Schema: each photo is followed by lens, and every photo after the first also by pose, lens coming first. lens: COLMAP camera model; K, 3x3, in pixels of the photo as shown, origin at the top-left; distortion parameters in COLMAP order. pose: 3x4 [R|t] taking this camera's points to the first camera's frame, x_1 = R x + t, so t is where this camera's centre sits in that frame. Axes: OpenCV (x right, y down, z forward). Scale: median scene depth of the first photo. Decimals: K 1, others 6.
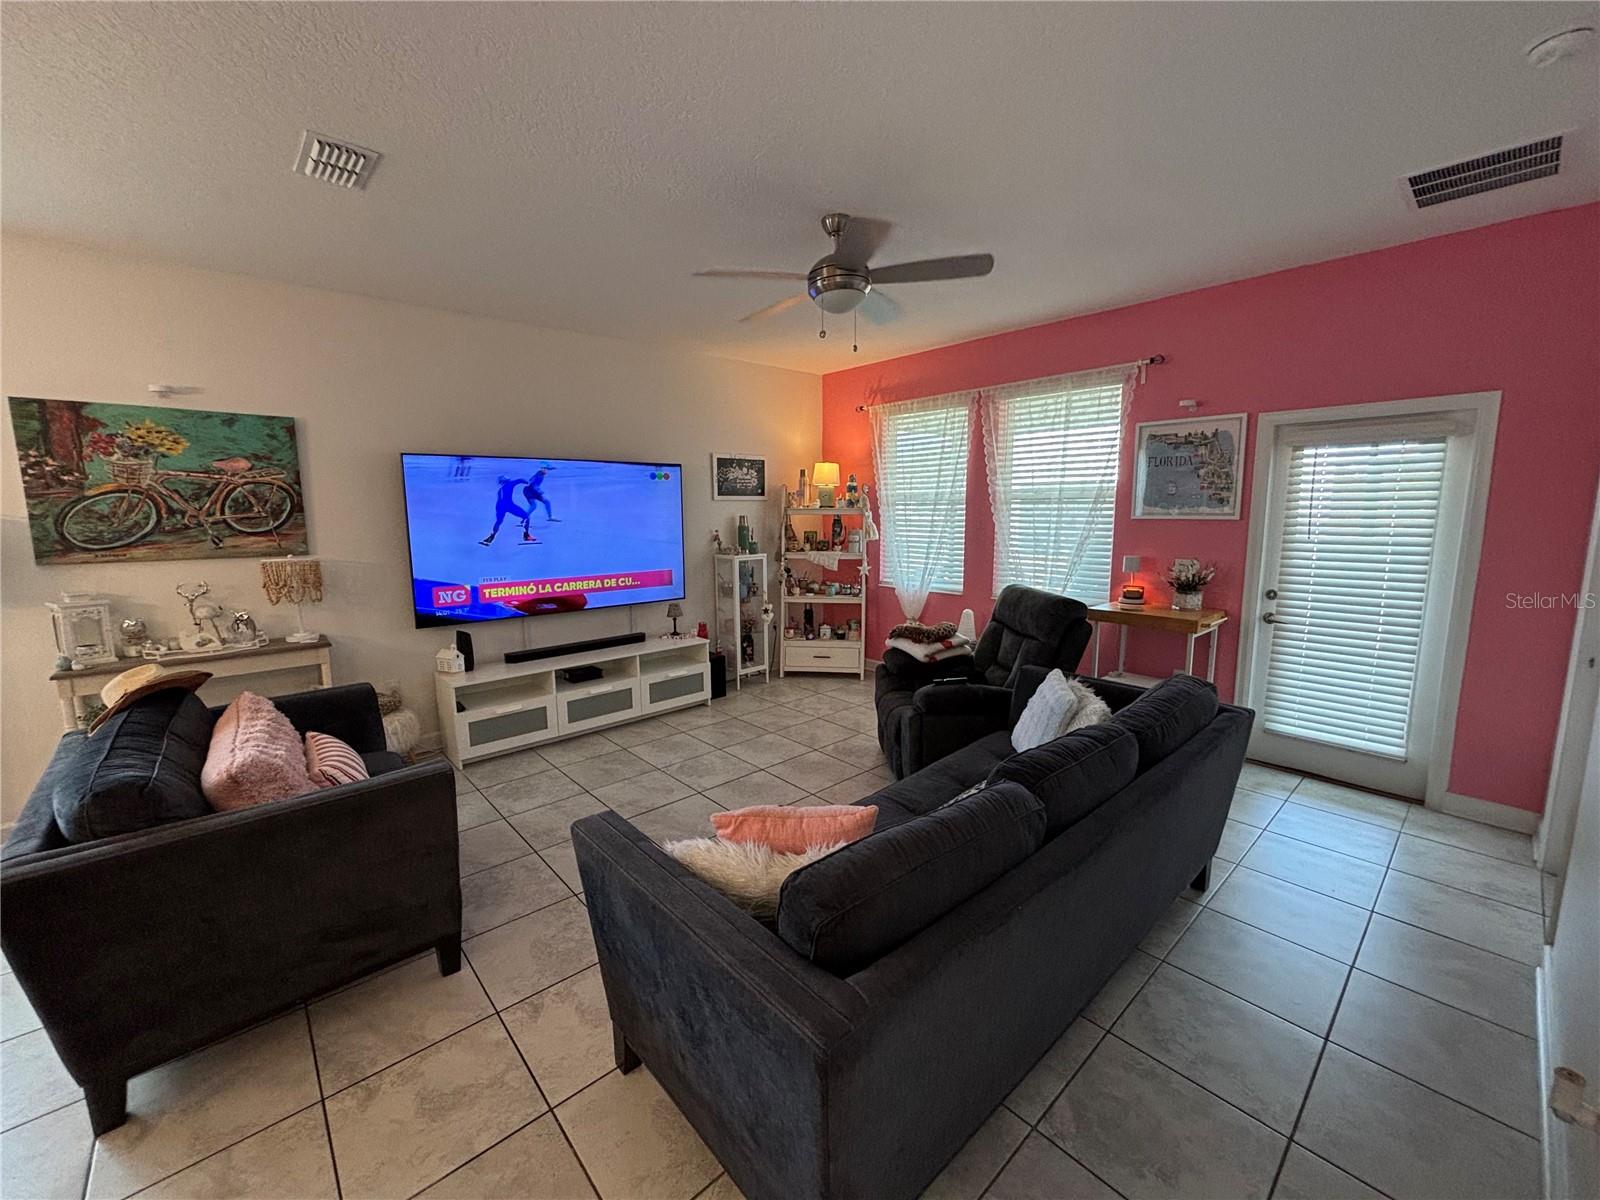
lens RADIAL K [[640.9, 0, 803.1], [0, 640.9, 601.7], [0, 0, 1]] dist [0.011488, -0.008140]
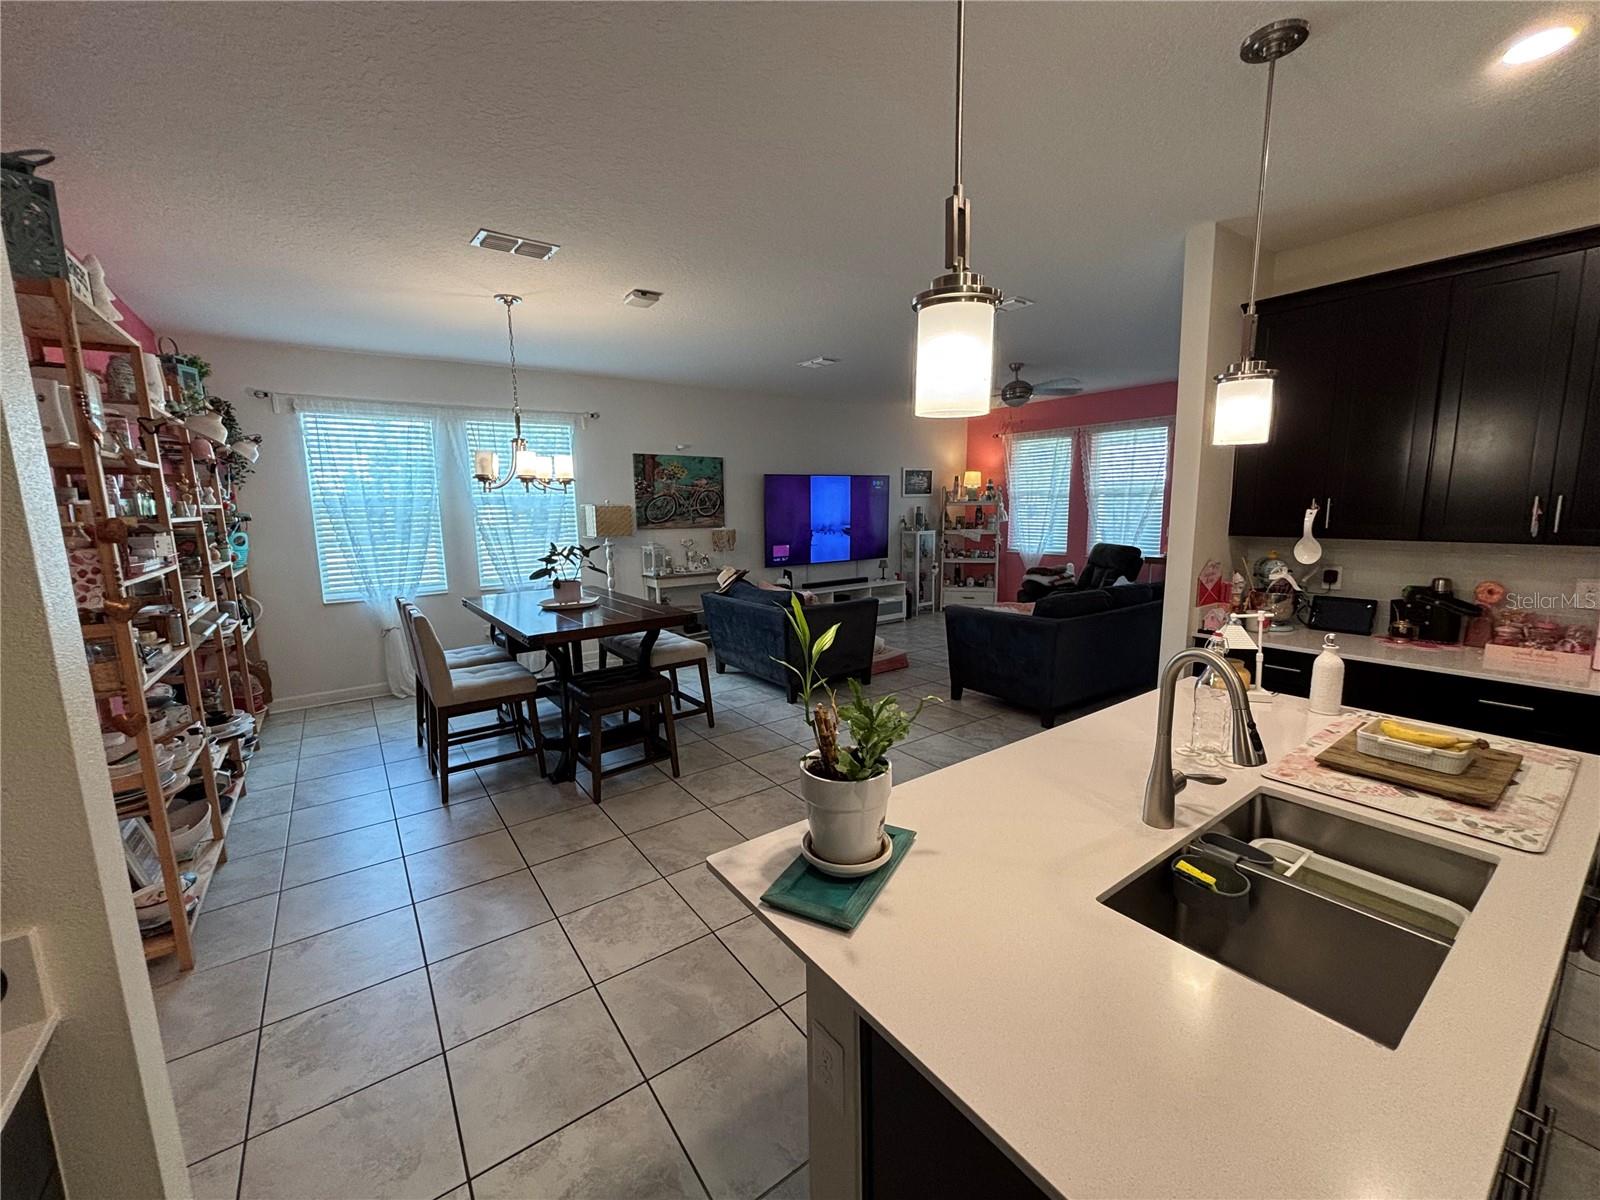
lens RADIAL K [[640.0, 0, 798.9], [0, 640.0, 599.3], [0, 0, 1]] dist [0.002882, 0.000053]
pose [[0.993450, 0.008187, -0.113973, -0.219566], [-0.007777, 0.999962, 0.004034, 0.095361], [0.114002, -0.003121, 0.993476, -0.630129]]
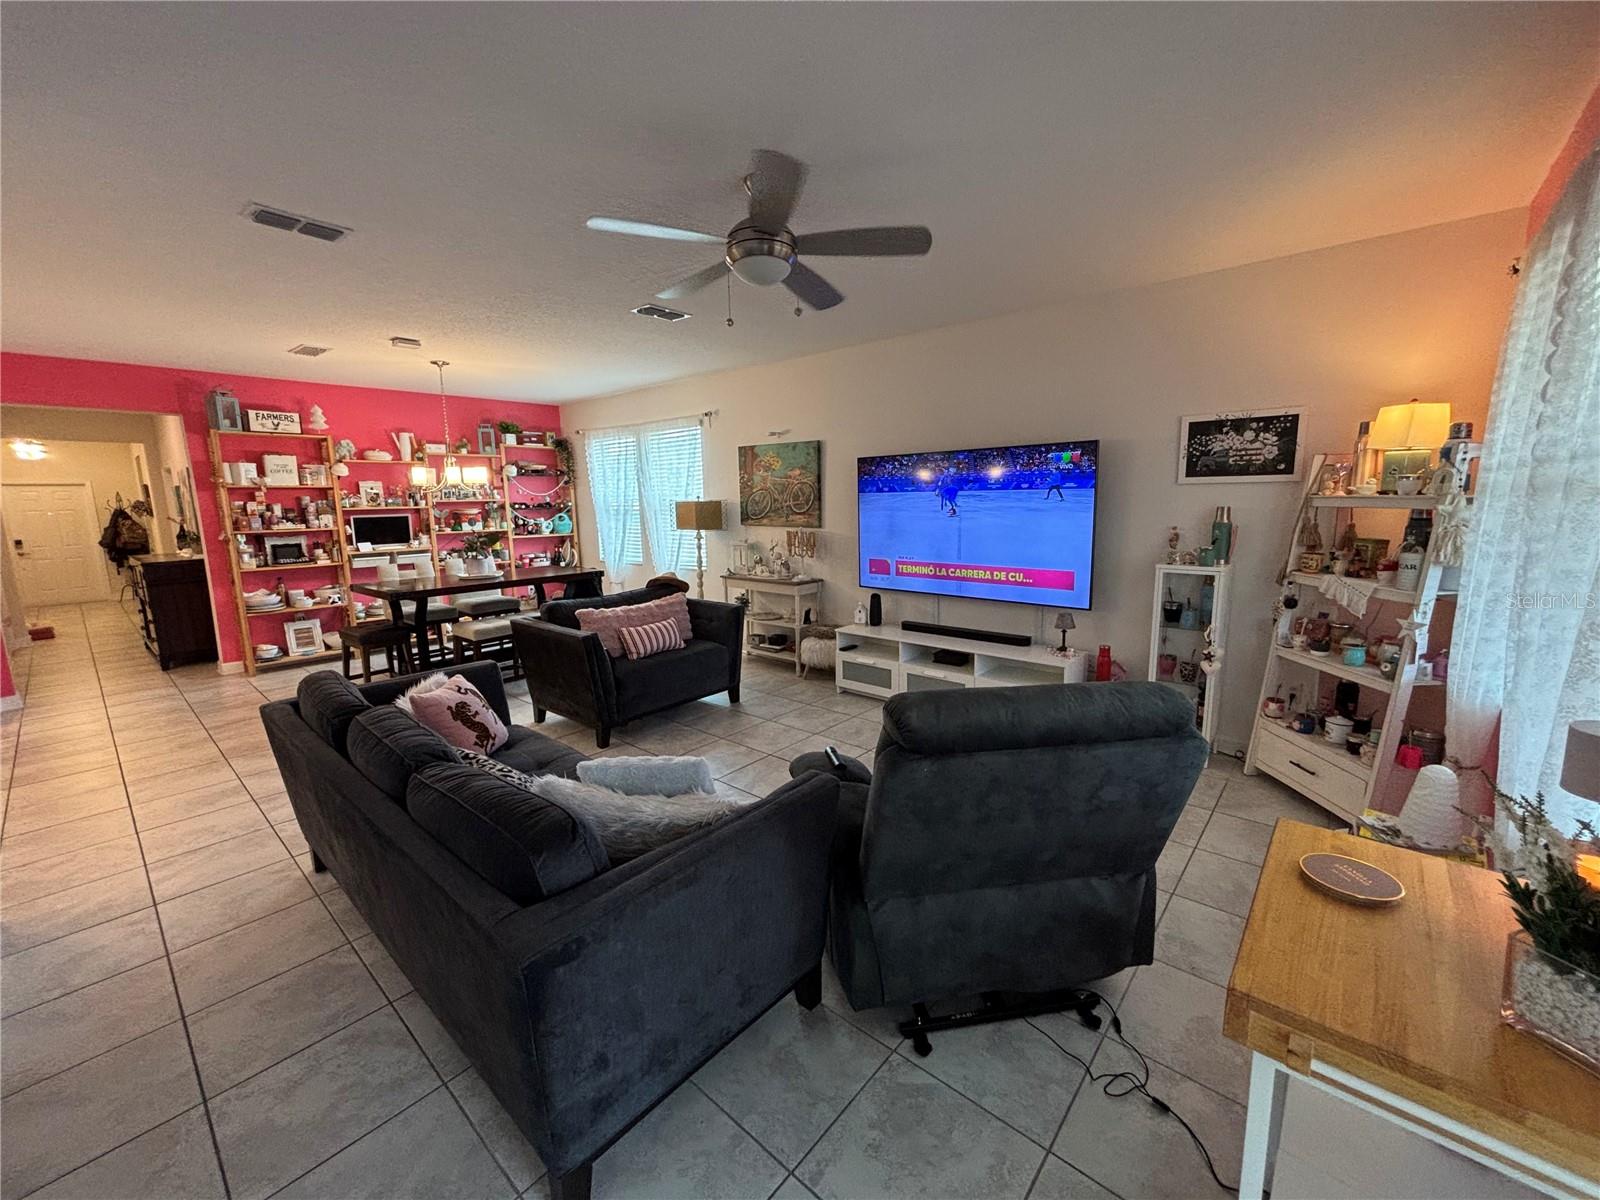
lens RADIAL K [[640.9, 0, 803.1], [0, 640.9, 601.7], [0, 0, 1]] dist [0.011488, -0.008140]
pose [[0.111900, 0.165206, -0.979890, 0.545053], [-0.131329, 0.979893, 0.150209, -0.086926], [0.985003, 0.111880, 0.131346, 0.535256]]
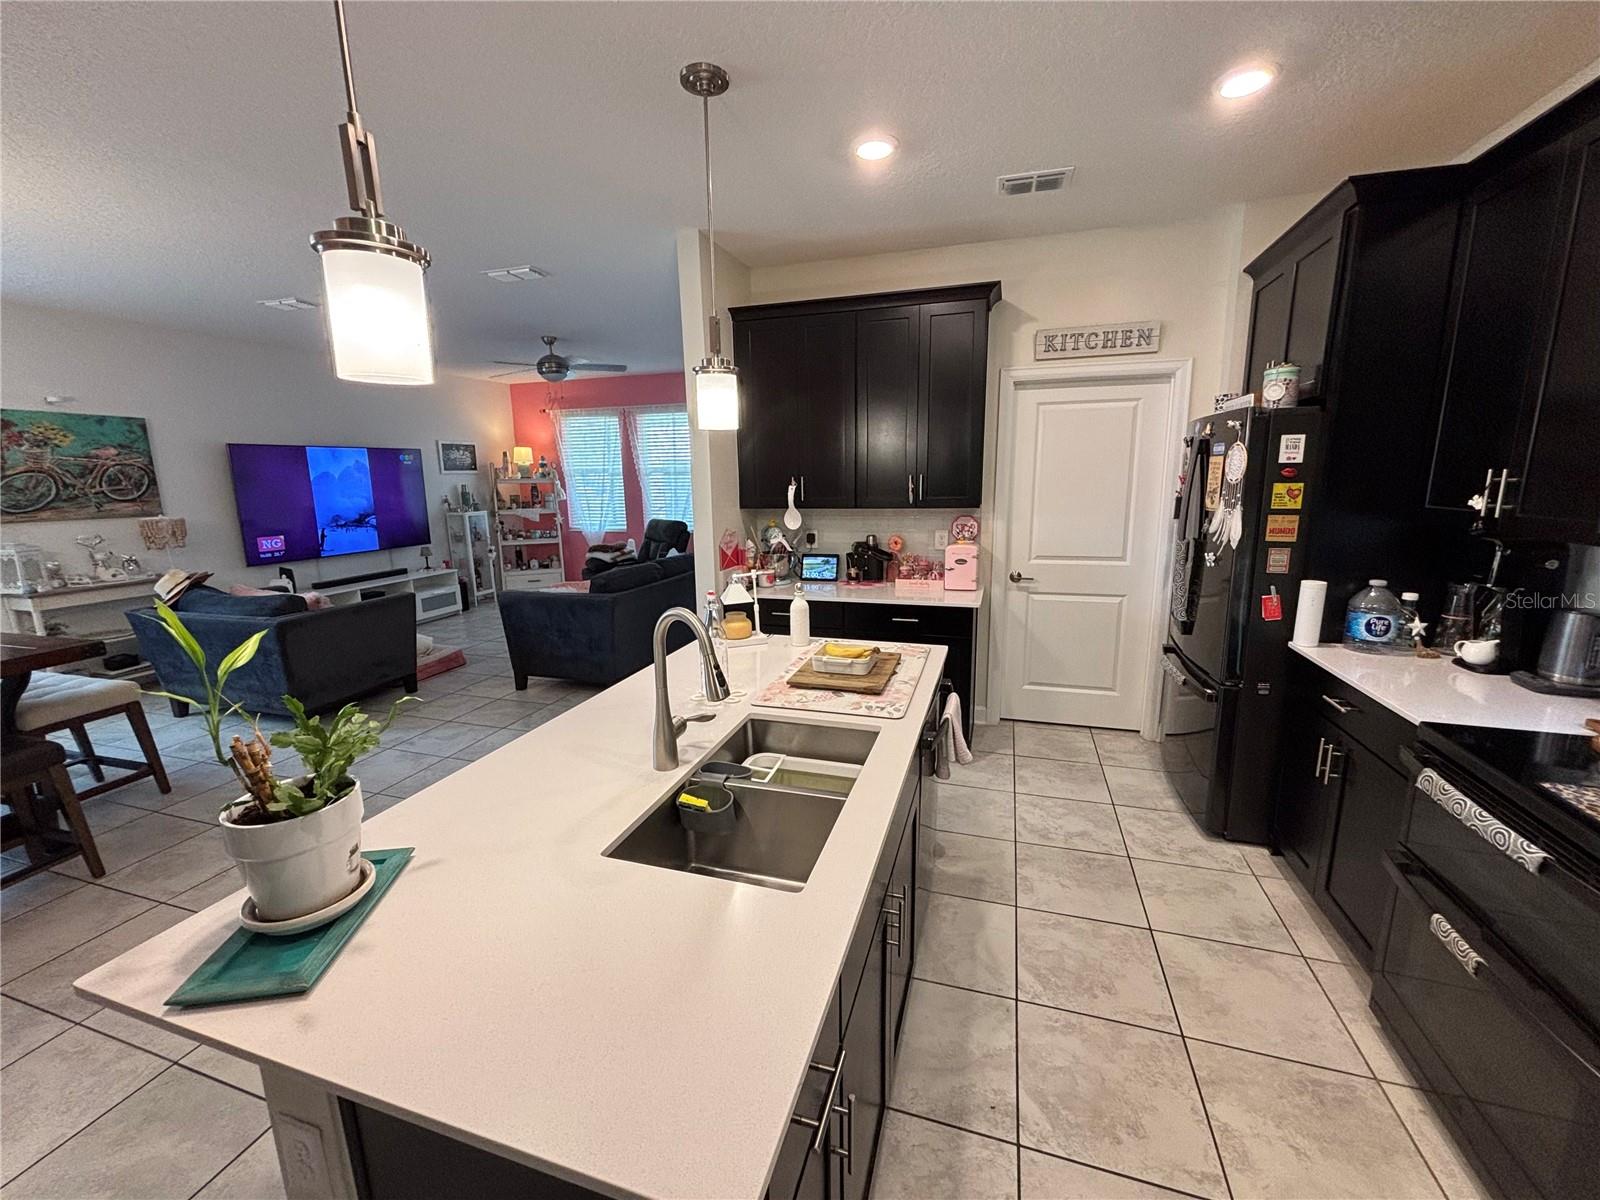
lens RADIAL K [[640.9, 0, 803.1], [0, 640.9, 601.7], [0, 0, 1]] dist [0.011488, -0.008140]
pose [[0.862338, -0.105631, 0.495193, -0.189262], [0.084002, 0.994290, 0.065812, 0.097057], [-0.499317, -0.015155, 0.866287, -0.639436]]
